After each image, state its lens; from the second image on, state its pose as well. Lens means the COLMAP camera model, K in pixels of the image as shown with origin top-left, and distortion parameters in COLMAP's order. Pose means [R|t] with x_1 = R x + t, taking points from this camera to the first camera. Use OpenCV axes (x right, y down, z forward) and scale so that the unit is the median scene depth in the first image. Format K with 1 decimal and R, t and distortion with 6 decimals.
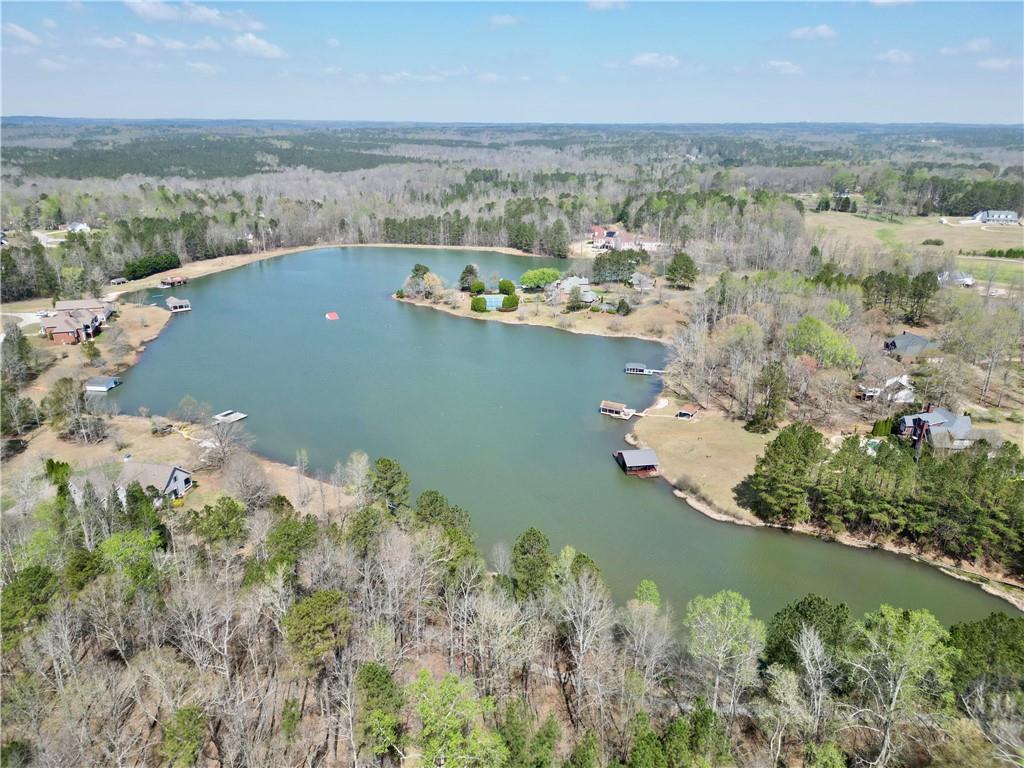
lens RADIAL K [[721.9, 0, 511.9], [0, 721.9, 384.7], [0, 0, 1]] dist [0.003778, -0.009675]
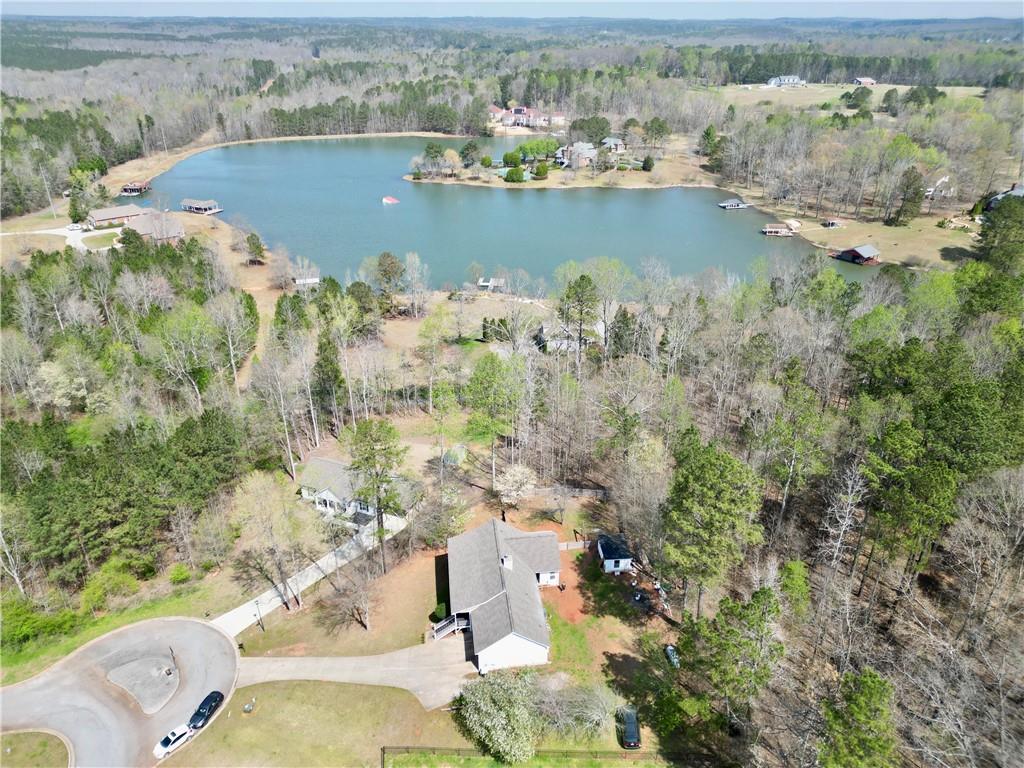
lens RADIAL K [[721.9, 0, 510.0], [0, 721.9, 385.7], [0, 0, 1]] dist [0.003778, -0.009675]
pose [[0.883006, -0.209715, 0.419904, -0.389773], [0.158464, 0.975301, 0.153871, 0.014979], [-0.441802, -0.069330, 0.894430, 0.048779]]
